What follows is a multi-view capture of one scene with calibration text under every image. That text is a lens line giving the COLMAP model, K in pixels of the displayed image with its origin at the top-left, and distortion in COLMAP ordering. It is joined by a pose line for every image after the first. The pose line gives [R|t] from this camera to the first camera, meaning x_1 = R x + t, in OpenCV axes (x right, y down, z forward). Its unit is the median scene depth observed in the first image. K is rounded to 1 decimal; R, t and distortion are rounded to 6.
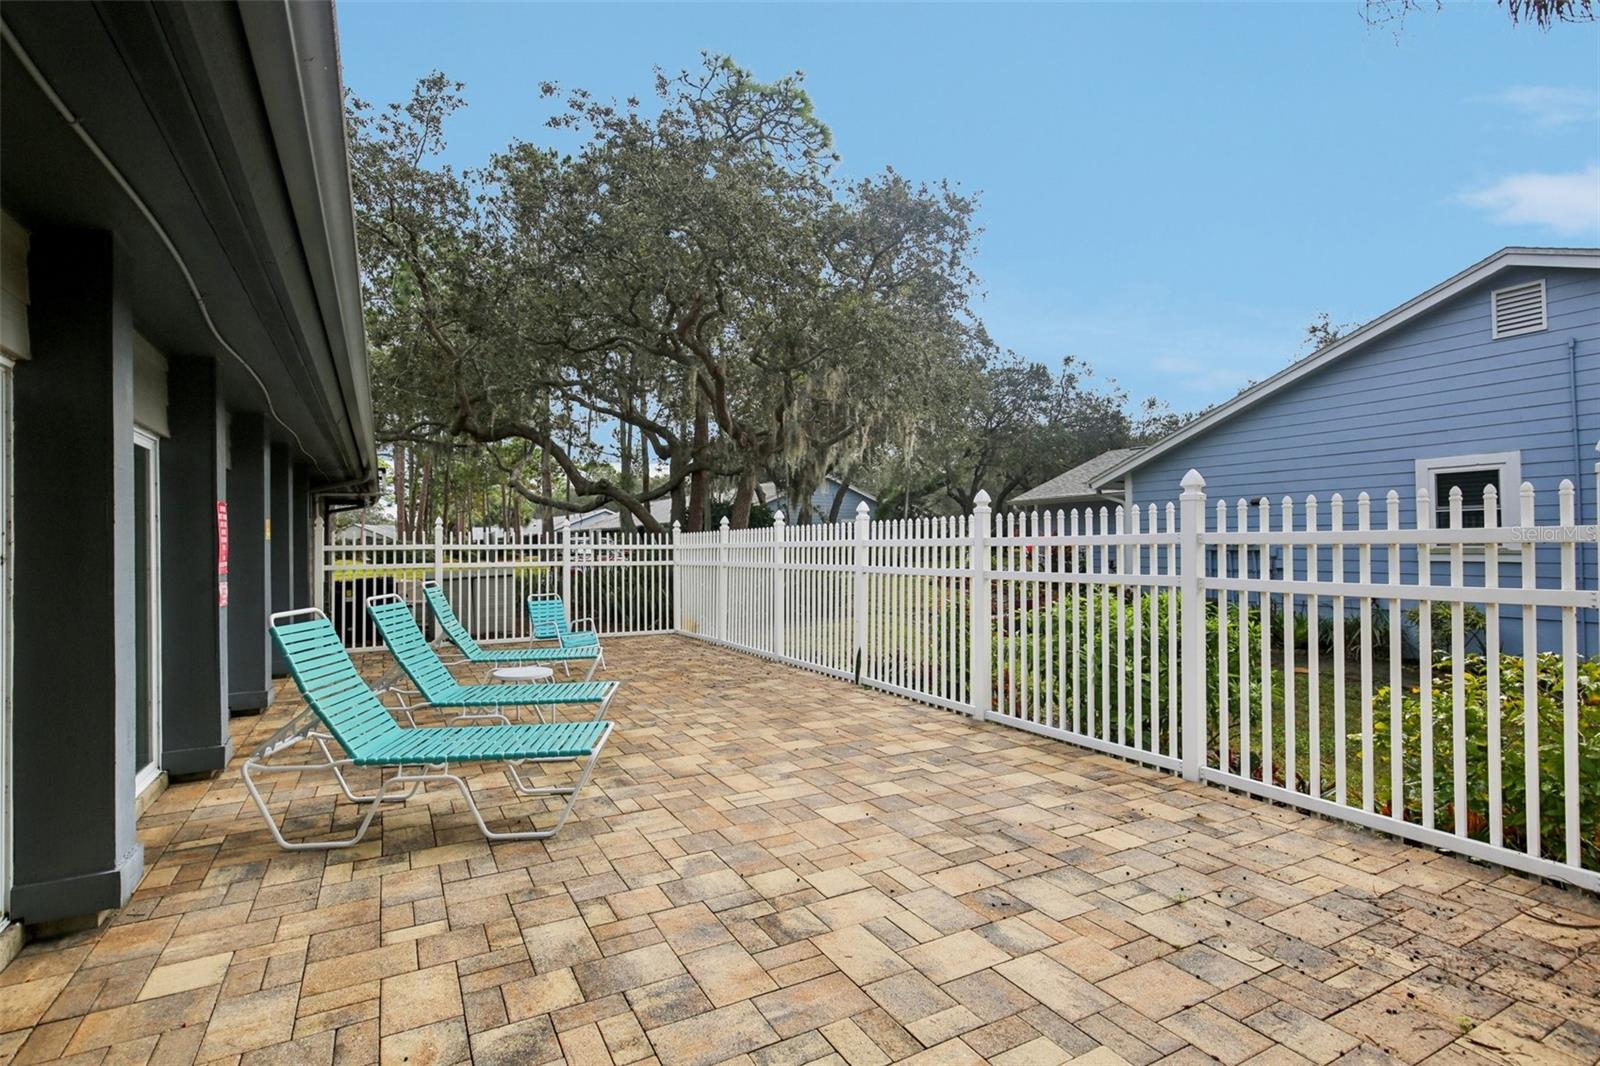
lens RADIAL K [[742.0, 0, 796.4], [0, 742.0, 539.5], [0, 0, 1]] dist [-0.004483, -0.000390]
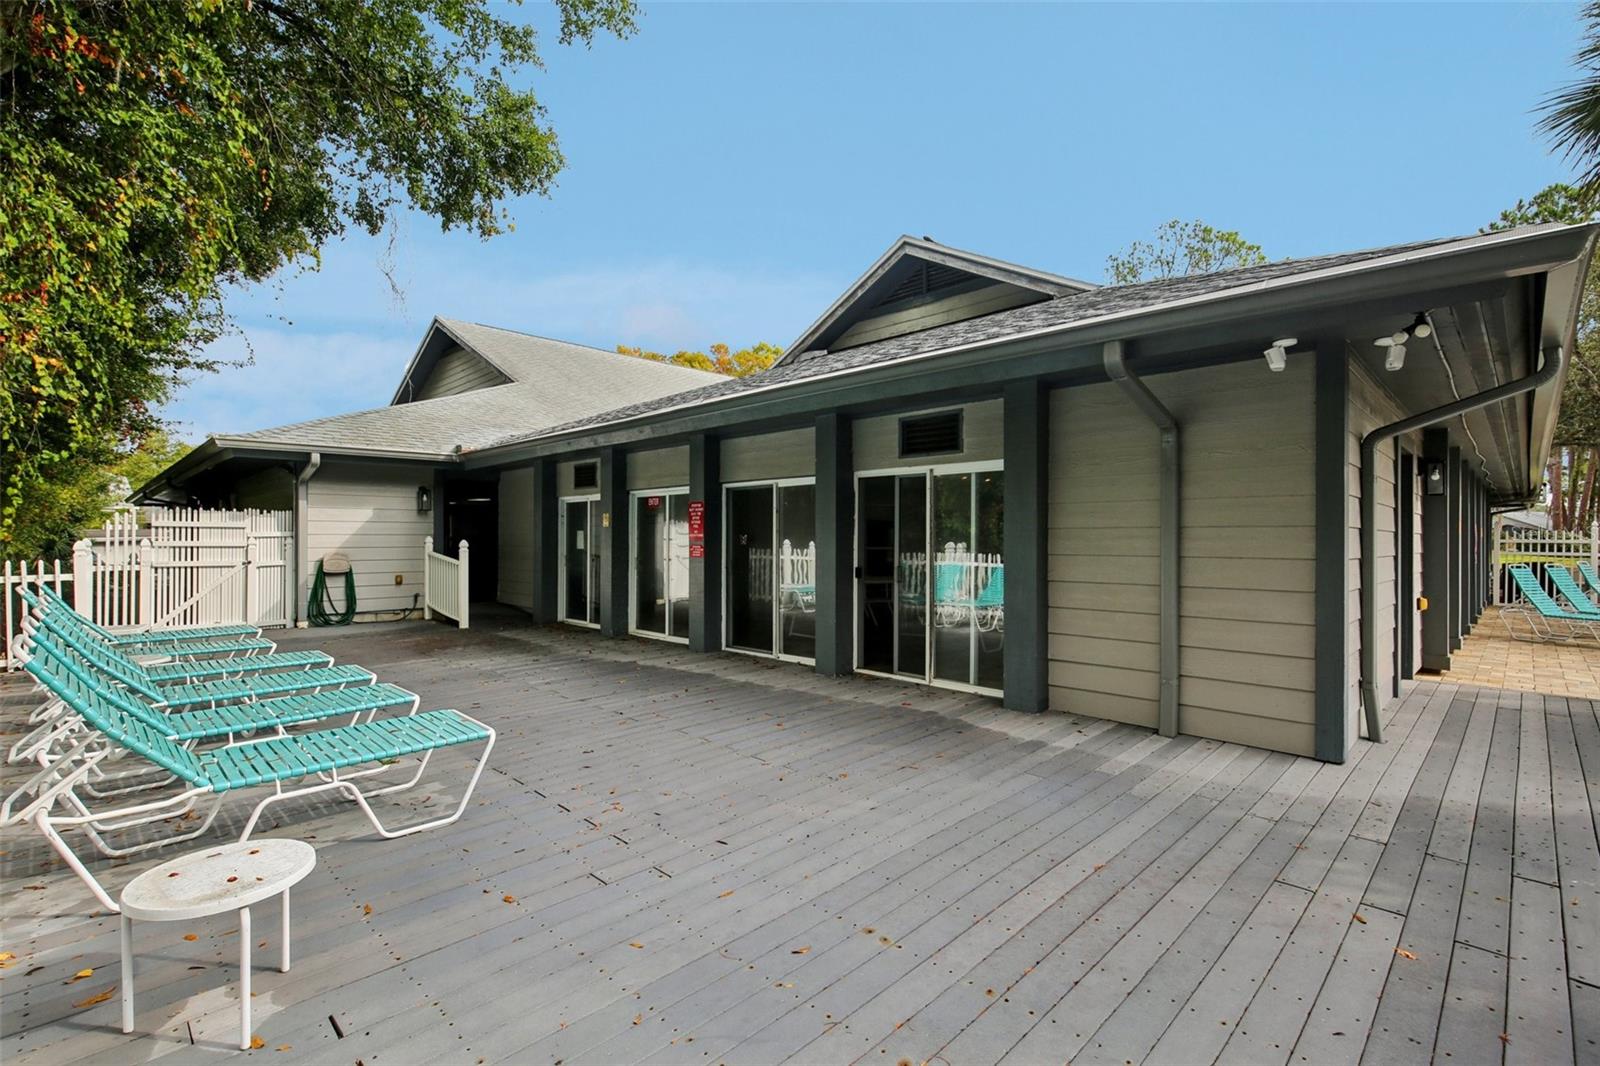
lens RADIAL K [[742.0, 0, 800.0], [0, 742.0, 534.2], [0, 0, 1]] dist [-0.004483, -0.000390]
pose [[0.279086, 0.005258, -0.960252, 0.176233], [0.003350, 0.999974, 0.006449, -0.006969], [0.960260, -0.005016, 0.279061, -0.334585]]
